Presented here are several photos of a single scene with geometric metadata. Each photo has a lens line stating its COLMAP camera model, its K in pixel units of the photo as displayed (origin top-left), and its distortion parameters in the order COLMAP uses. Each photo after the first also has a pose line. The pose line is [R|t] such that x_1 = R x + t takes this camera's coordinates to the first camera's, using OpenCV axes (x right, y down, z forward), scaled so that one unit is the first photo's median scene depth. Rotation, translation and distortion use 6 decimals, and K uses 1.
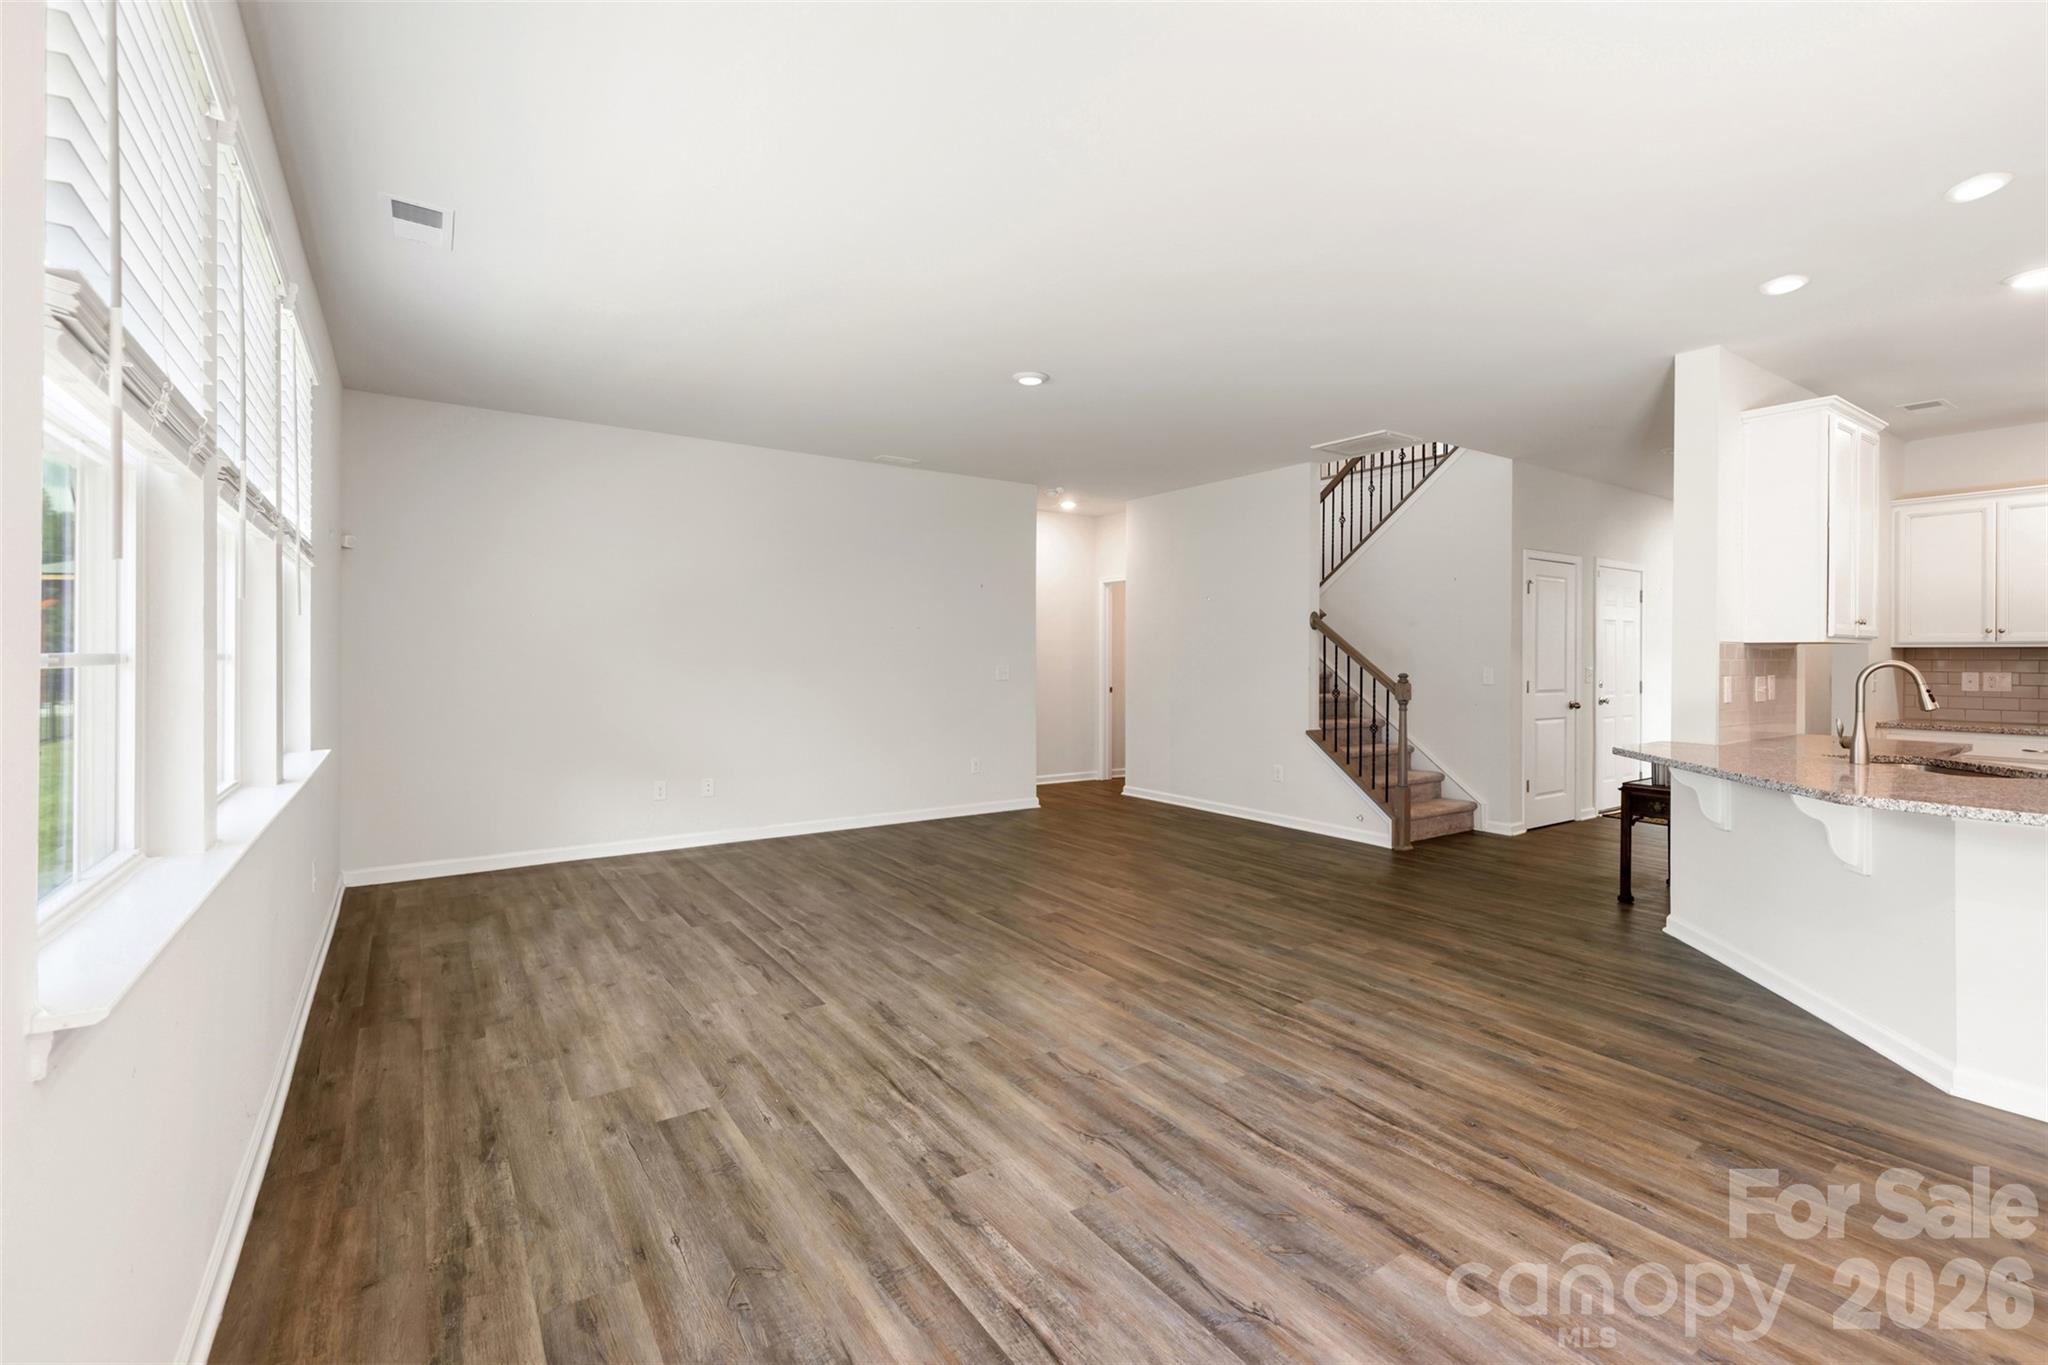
lens RADIAL K [[880.4, 0, 1032.7], [0, 880.4, 656.7], [0, 0, 1]] dist [0.001626, 0.000484]
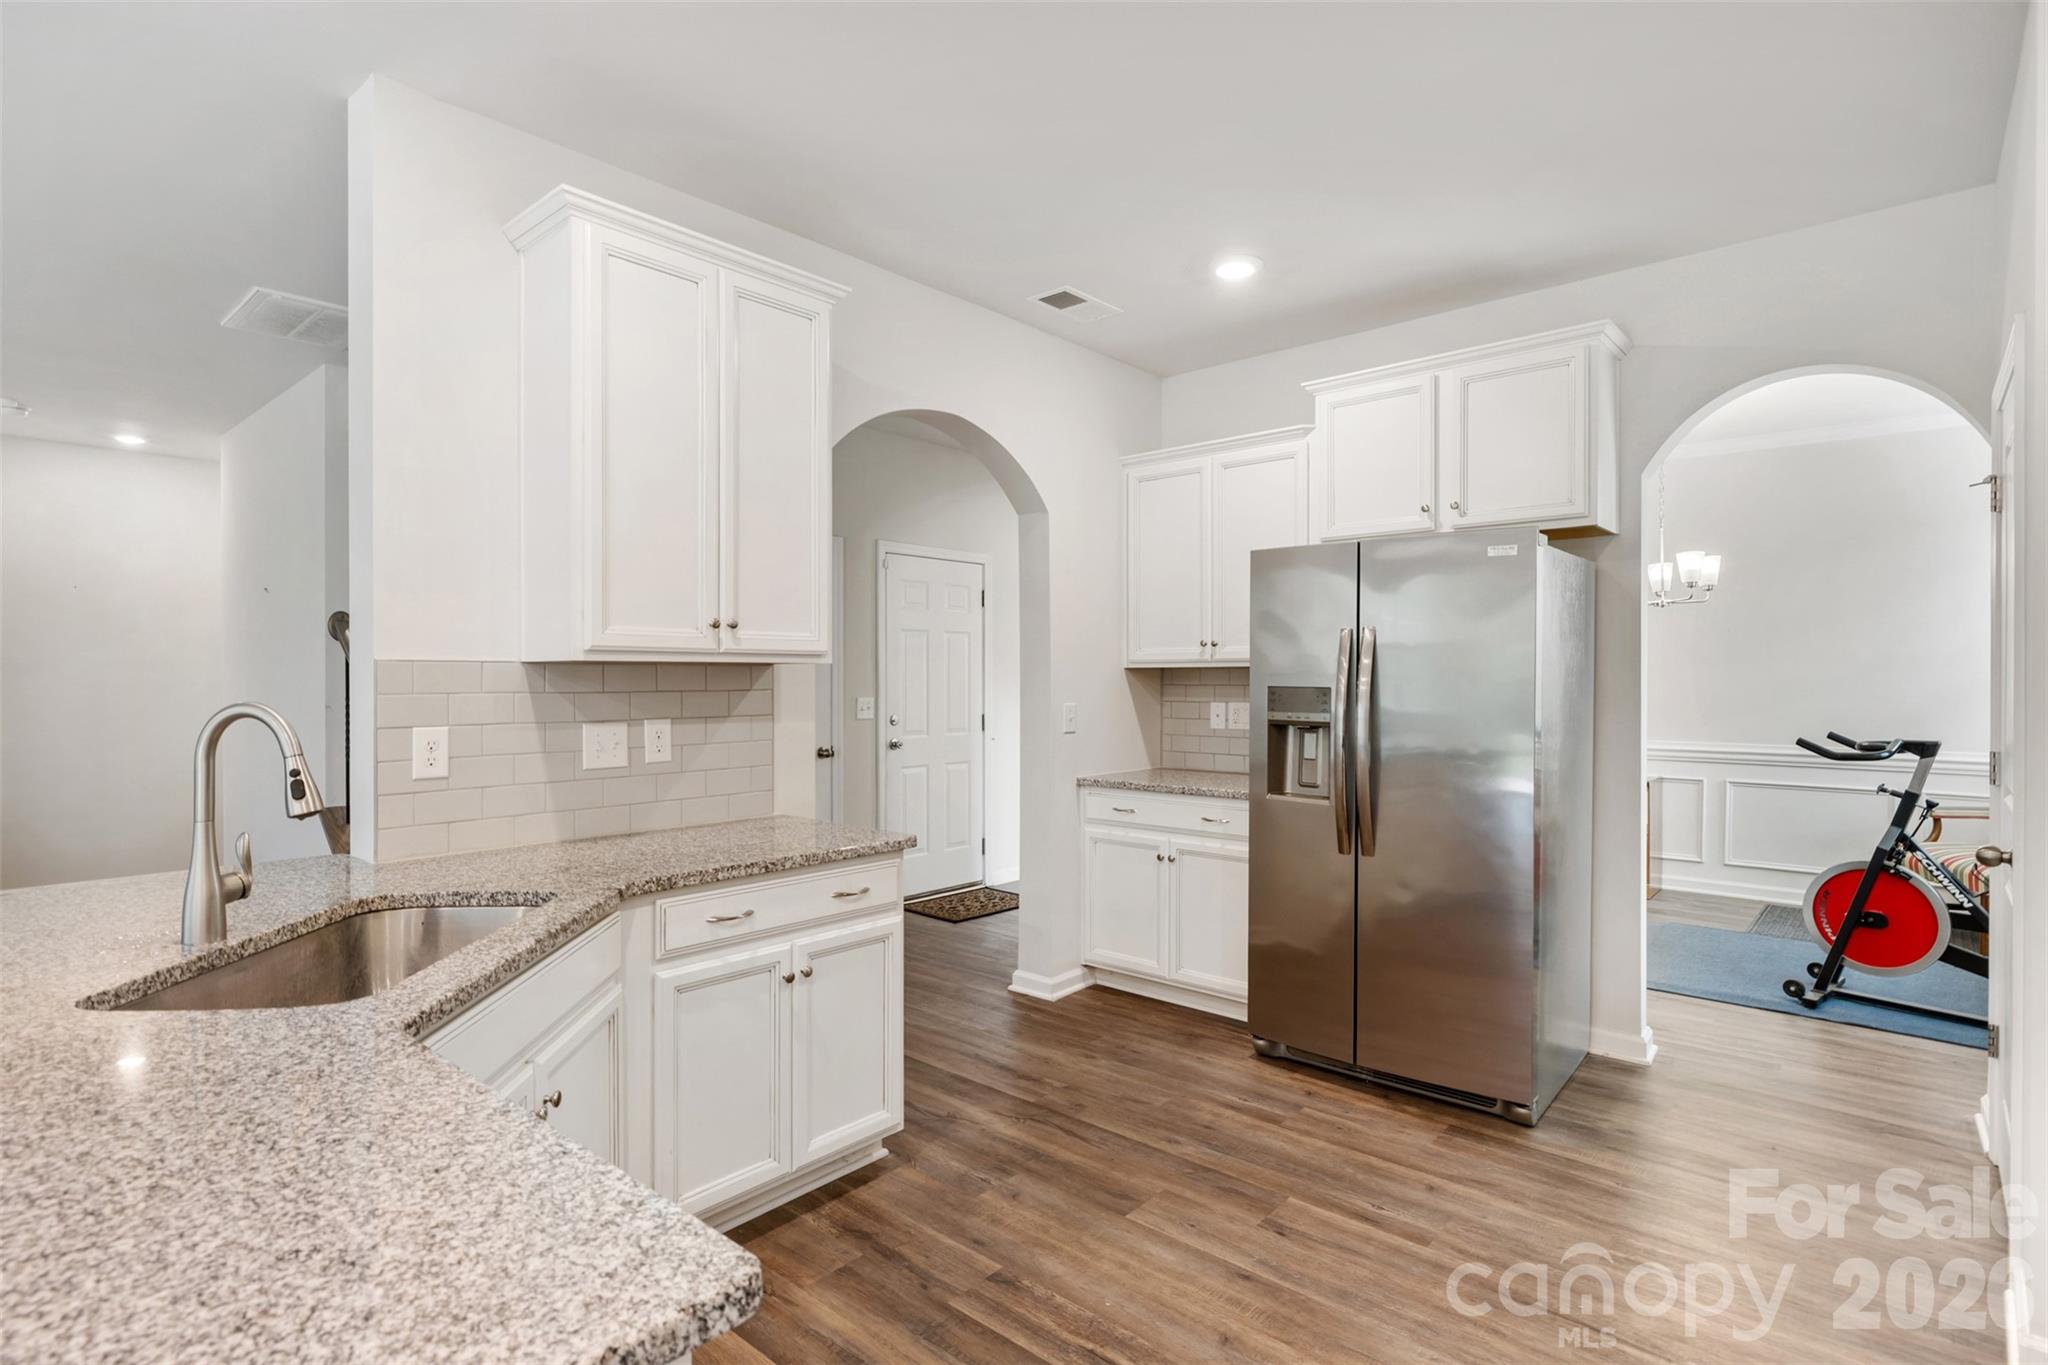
lens RADIAL K [[1013.7, 0, 1019.5], [0, 1013.7, 688.9], [0, 0, 1]] dist [0.009997, 0.000649]
pose [[0.969503, -0.008713, 0.244924, 0.746786], [0.006331, 0.999925, 0.010513, -0.003320], [-0.244997, -0.008642, 0.969485, 0.259674]]
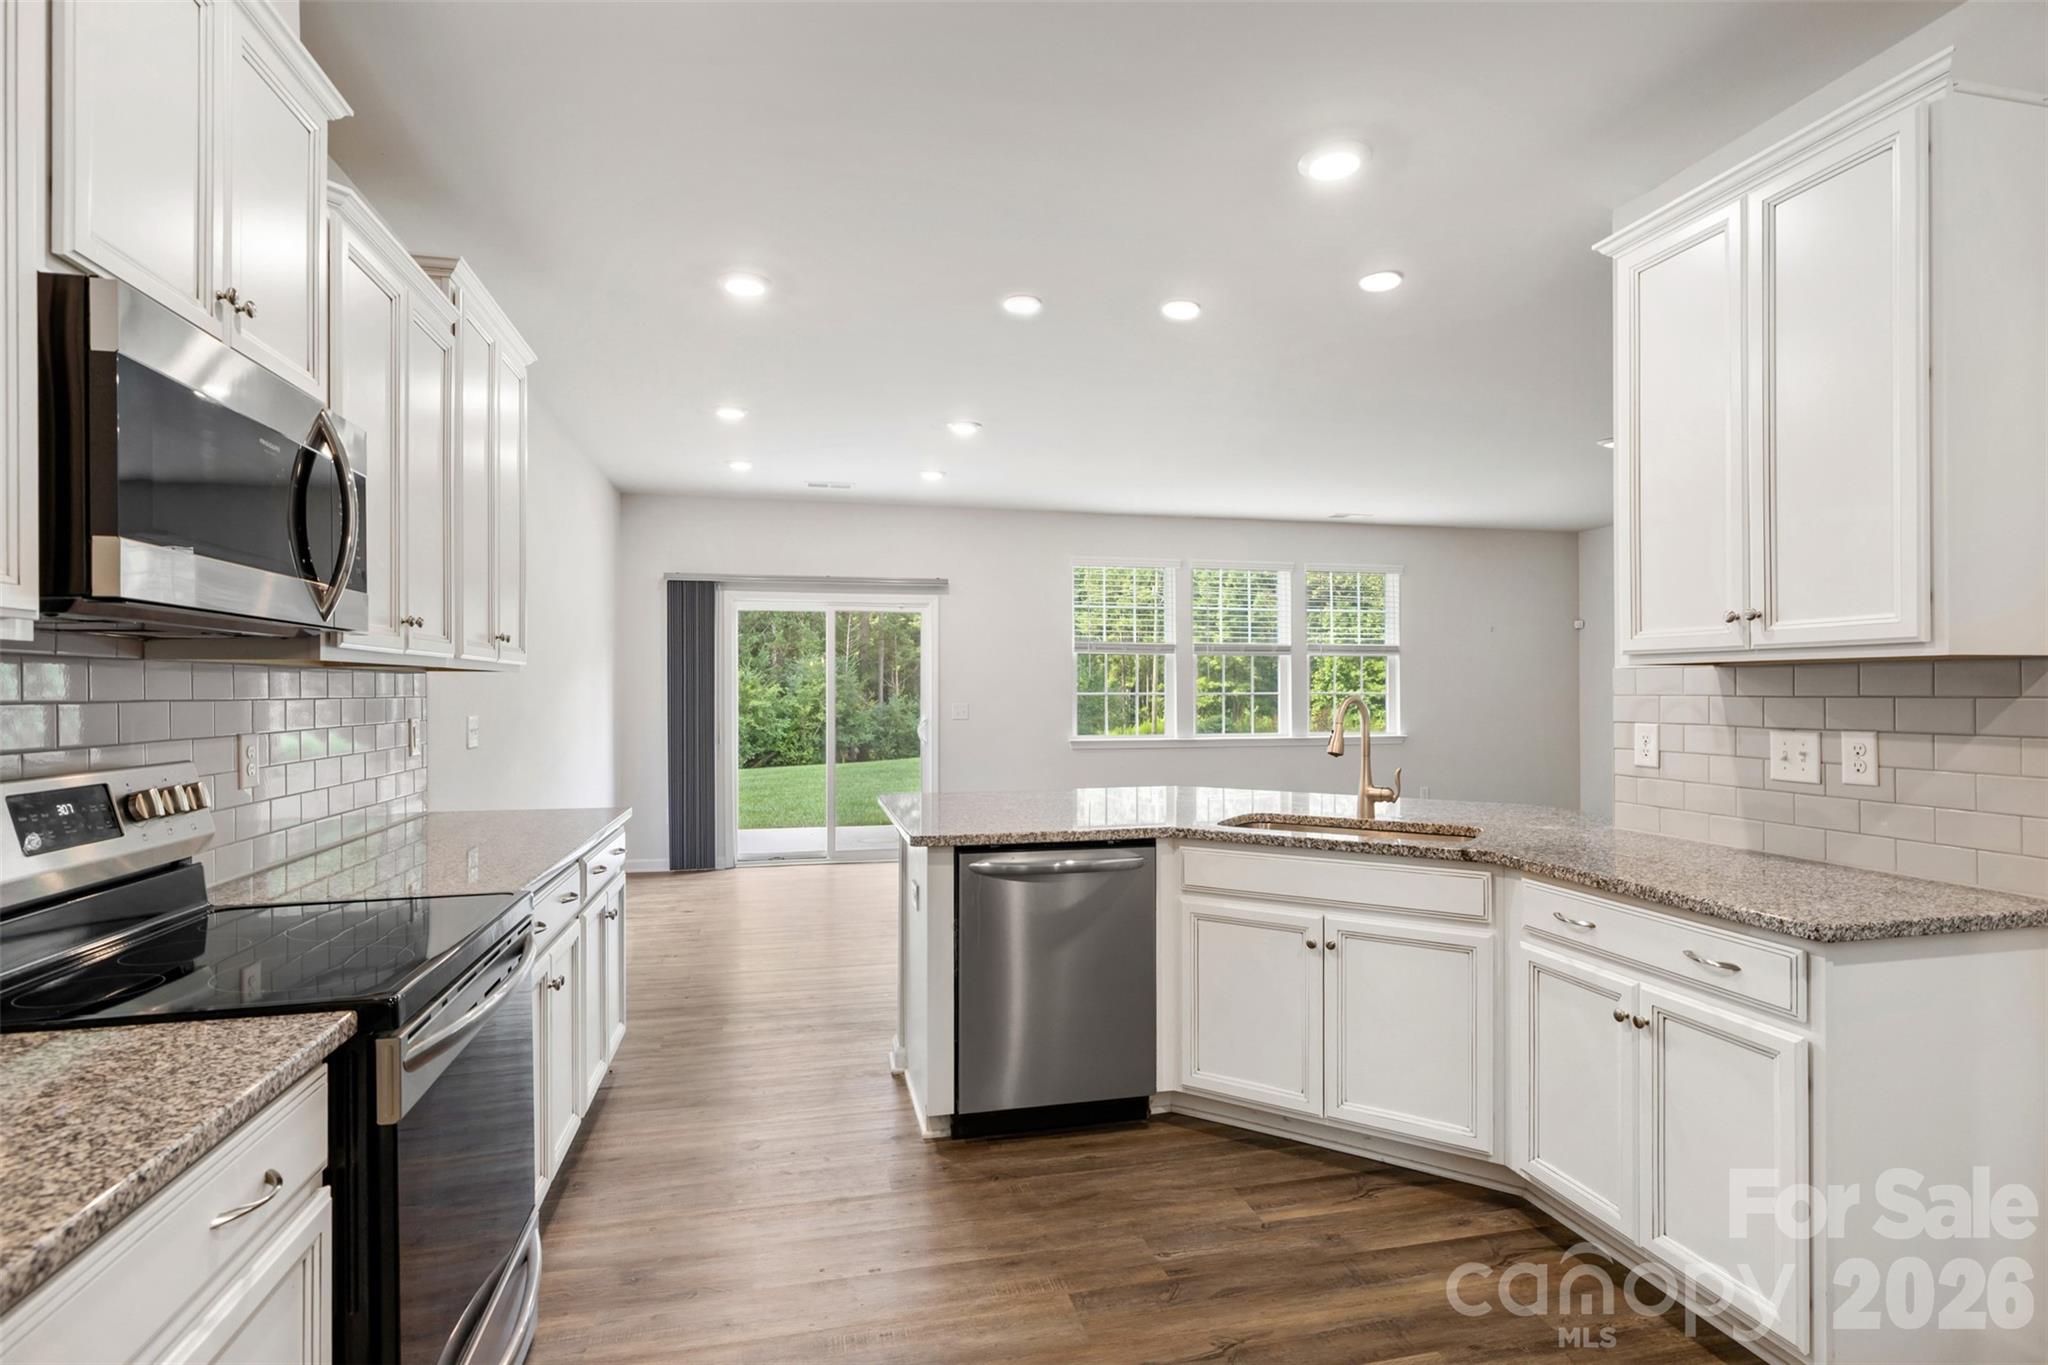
lens RADIAL K [[1013.7, 0, 1032.6], [0, 1013.7, 689.2], [0, 0, 1]] dist [0.009997, 0.000649]
pose [[-0.366108, -0.005997, -0.930553, 1.226388], [-0.000227, 0.999980, -0.006356, 0.002139], [0.930572, -0.002116, -0.366102, 0.658401]]
